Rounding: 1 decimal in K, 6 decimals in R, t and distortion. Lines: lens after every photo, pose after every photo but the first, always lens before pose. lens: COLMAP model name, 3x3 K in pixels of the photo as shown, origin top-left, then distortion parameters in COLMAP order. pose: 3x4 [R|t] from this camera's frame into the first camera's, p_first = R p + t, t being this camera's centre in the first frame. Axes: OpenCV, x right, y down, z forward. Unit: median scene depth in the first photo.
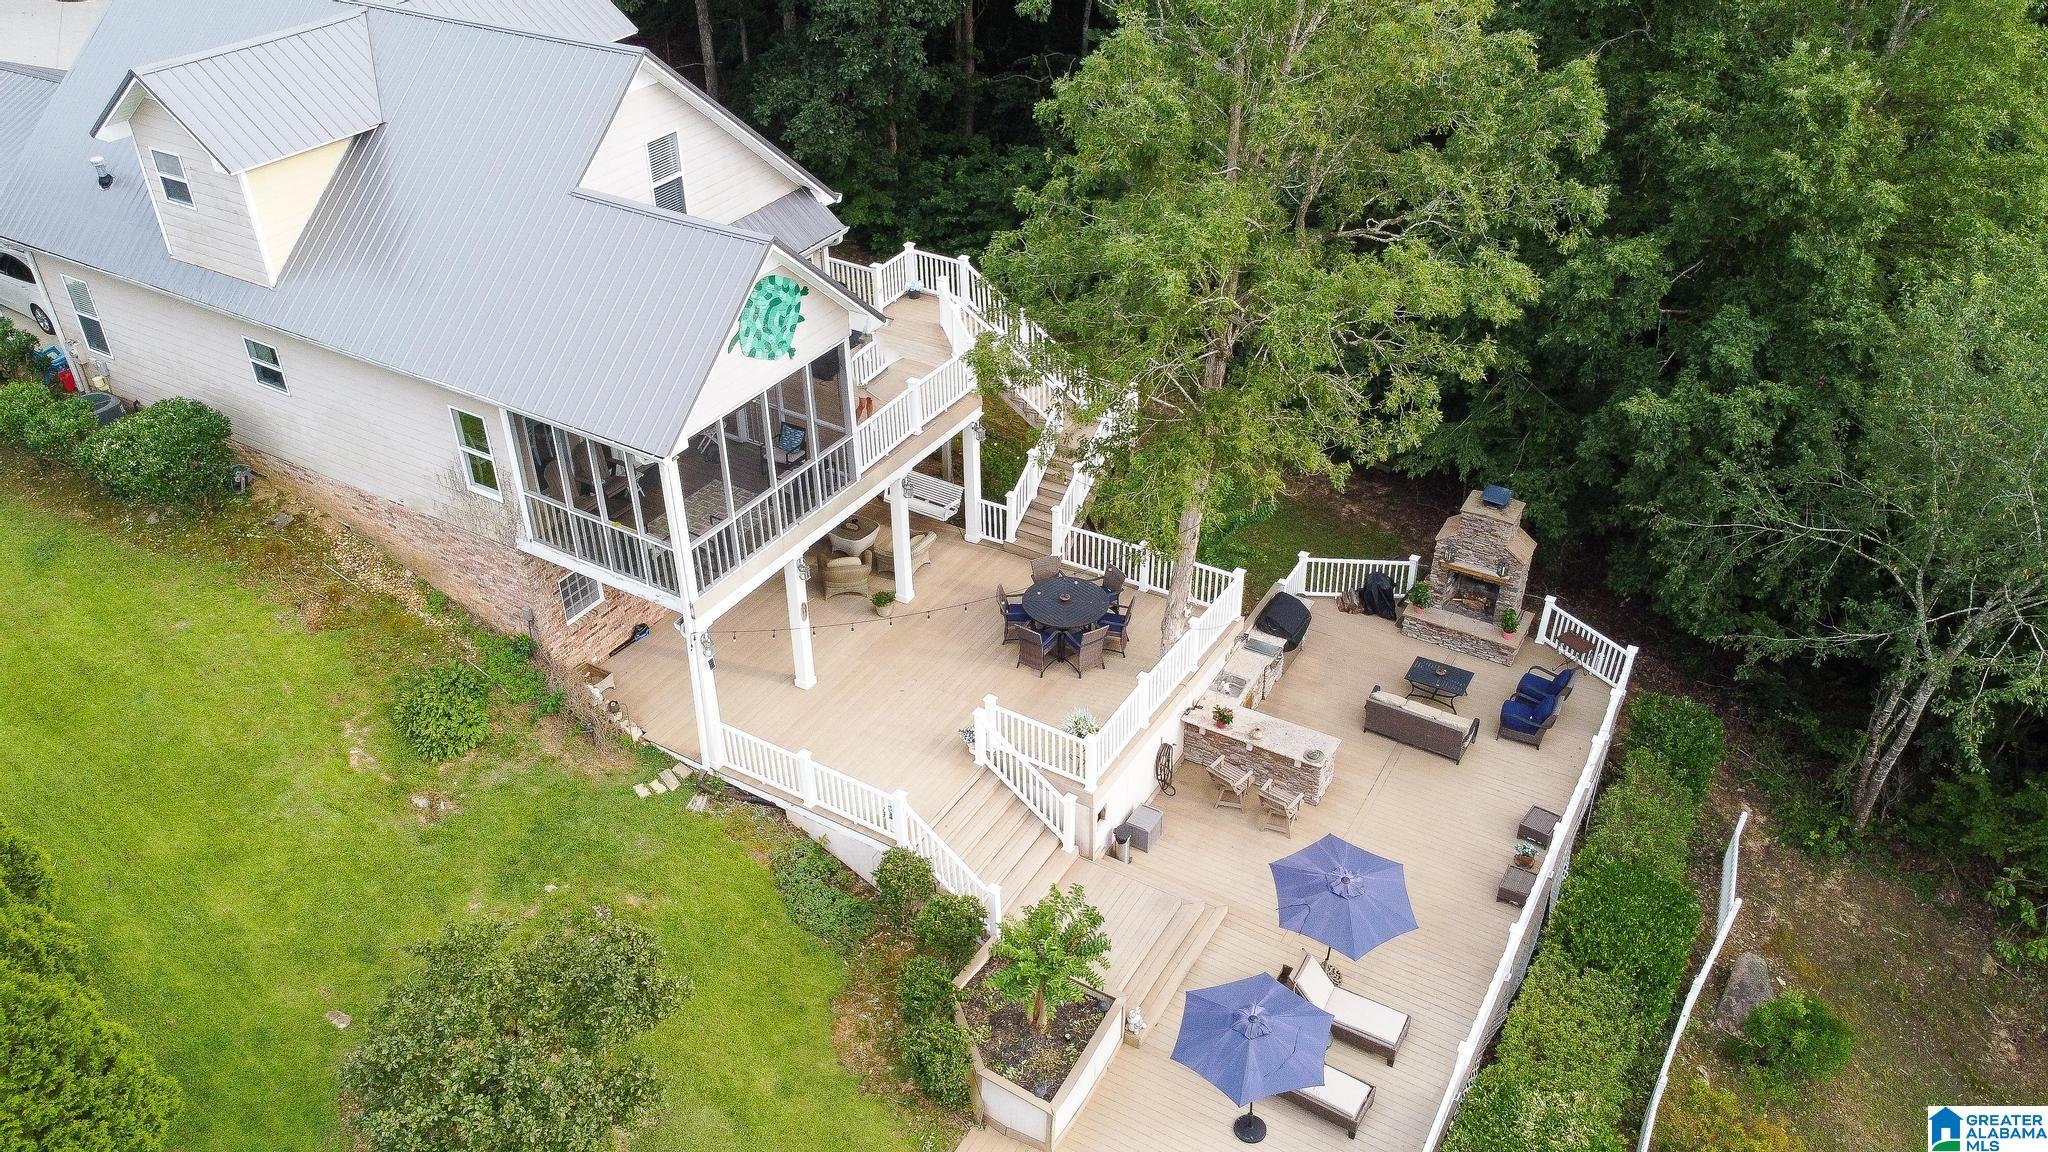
lens RADIAL K [[1559.7, 0, 1013.8], [0, 1559.7, 586.7], [0, 0, 1]] dist [-0.000244, -0.006170]
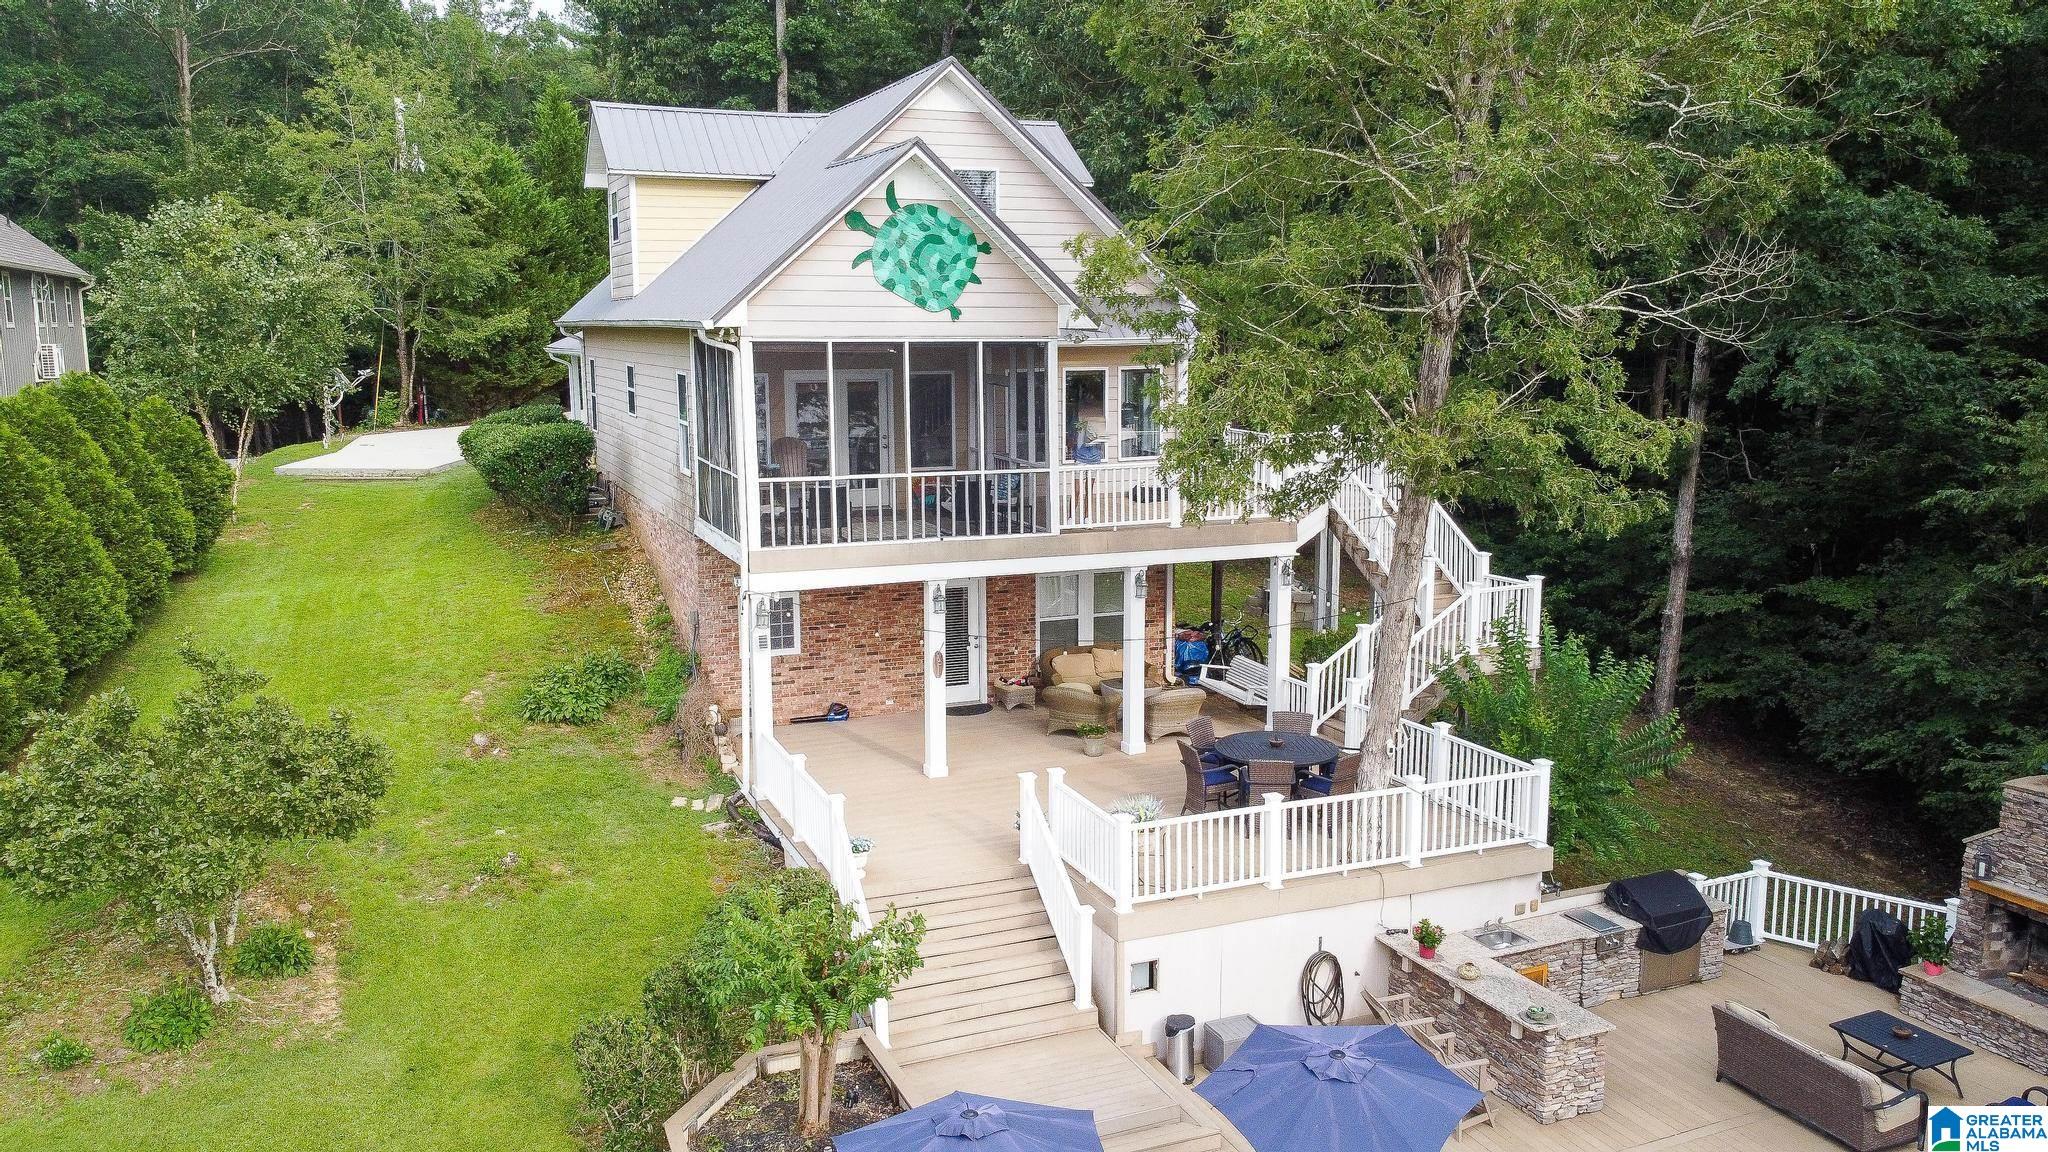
lens RADIAL K [[1559.7, 0, 1015.7], [0, 1559.7, 582.9], [0, 0, 1]] dist [-0.000244, -0.006170]
pose [[0.803680, 0.103802, -0.585939, 0.380897], [-0.339291, 0.888861, -0.307908, 0.222044], [0.488857, 0.446263, 0.749579, 0.412951]]
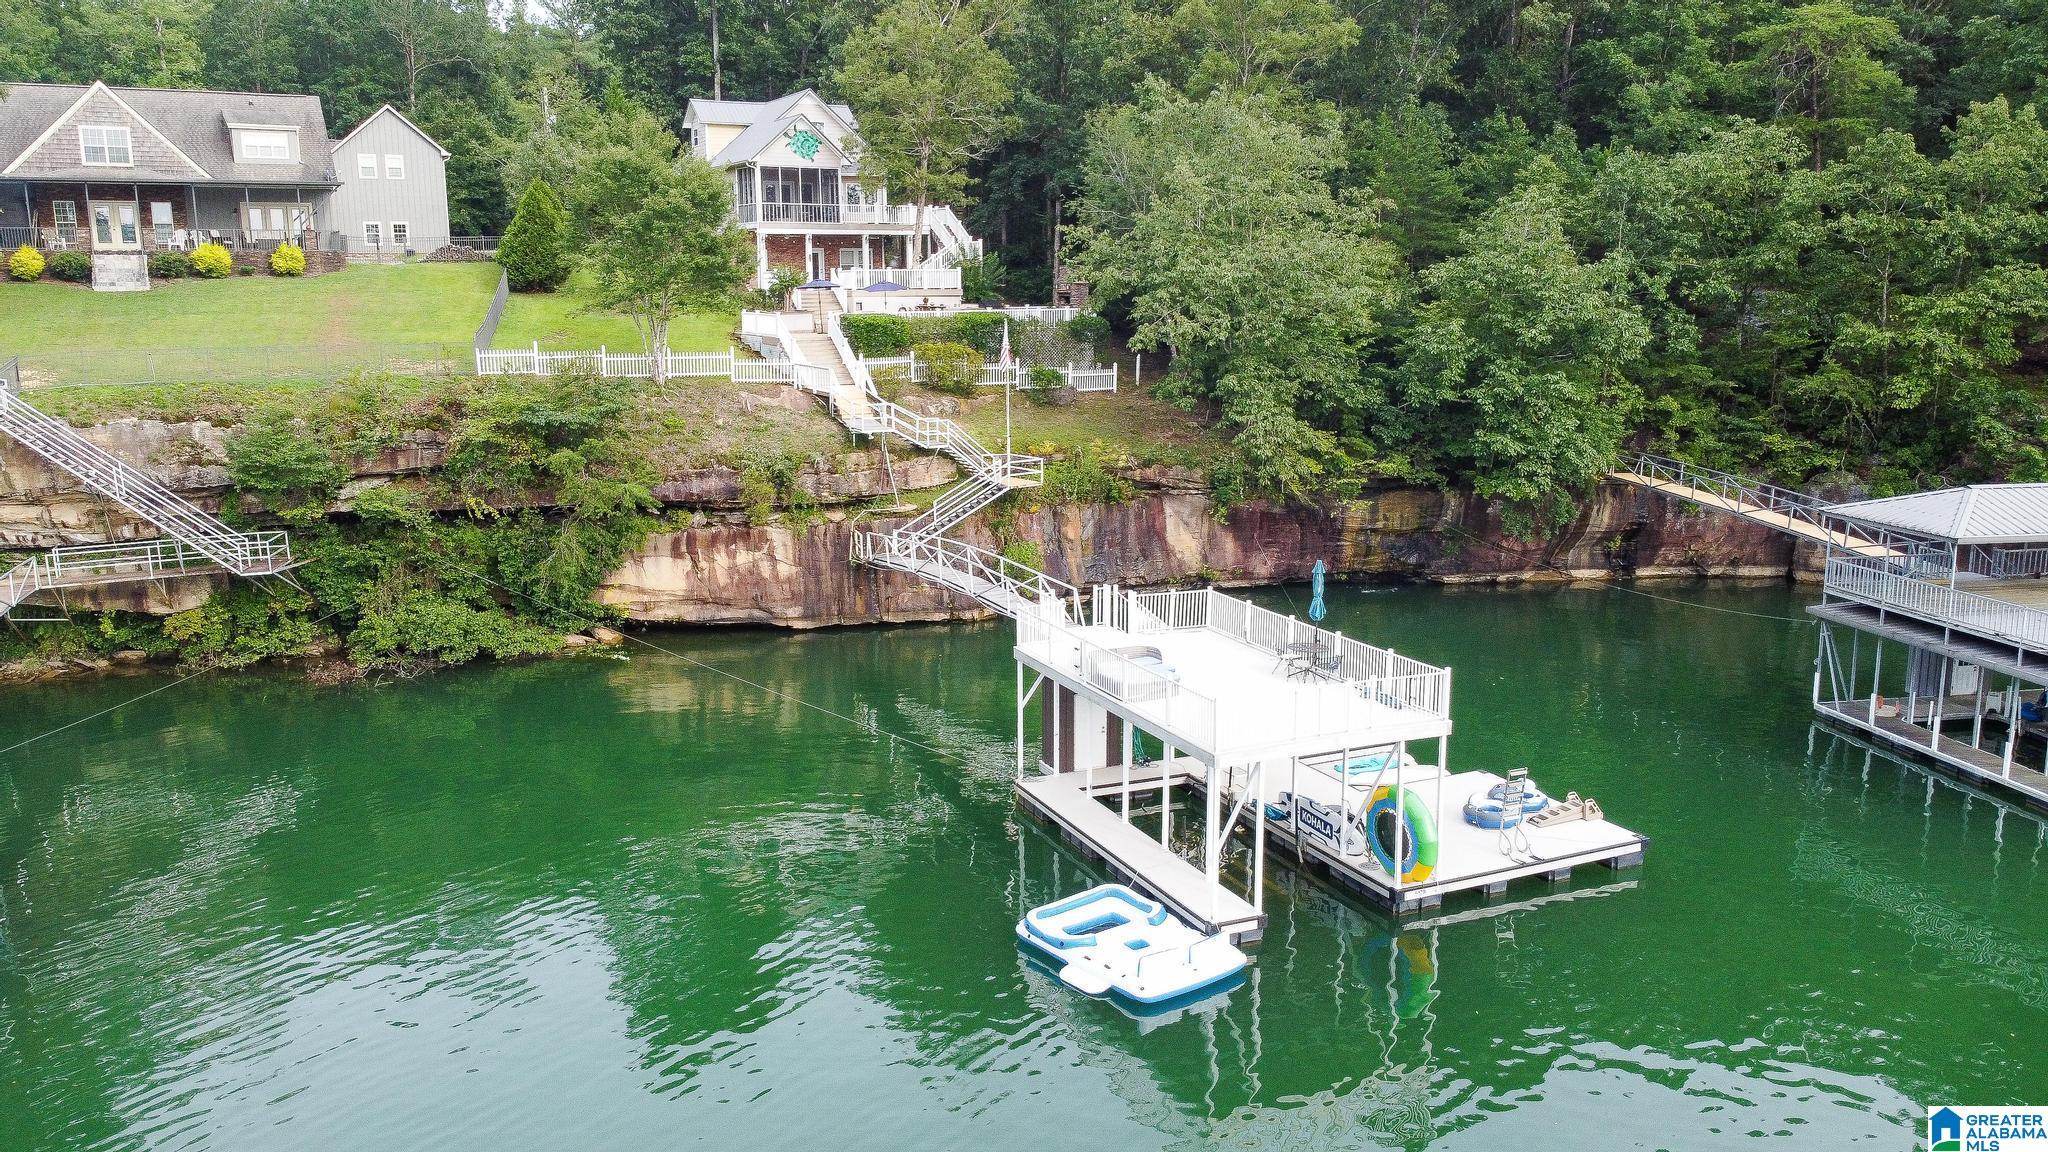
lens RADIAL K [[1559.7, 0, 1008.5], [0, 1559.7, 590.5], [0, 0, 1]] dist [-0.000244, -0.006170]
pose [[0.851543, 0.104329, -0.513800, 1.837259], [-0.297020, 0.903563, -0.308793, 1.439348], [0.432035, 0.415559, 0.800410, -0.974231]]
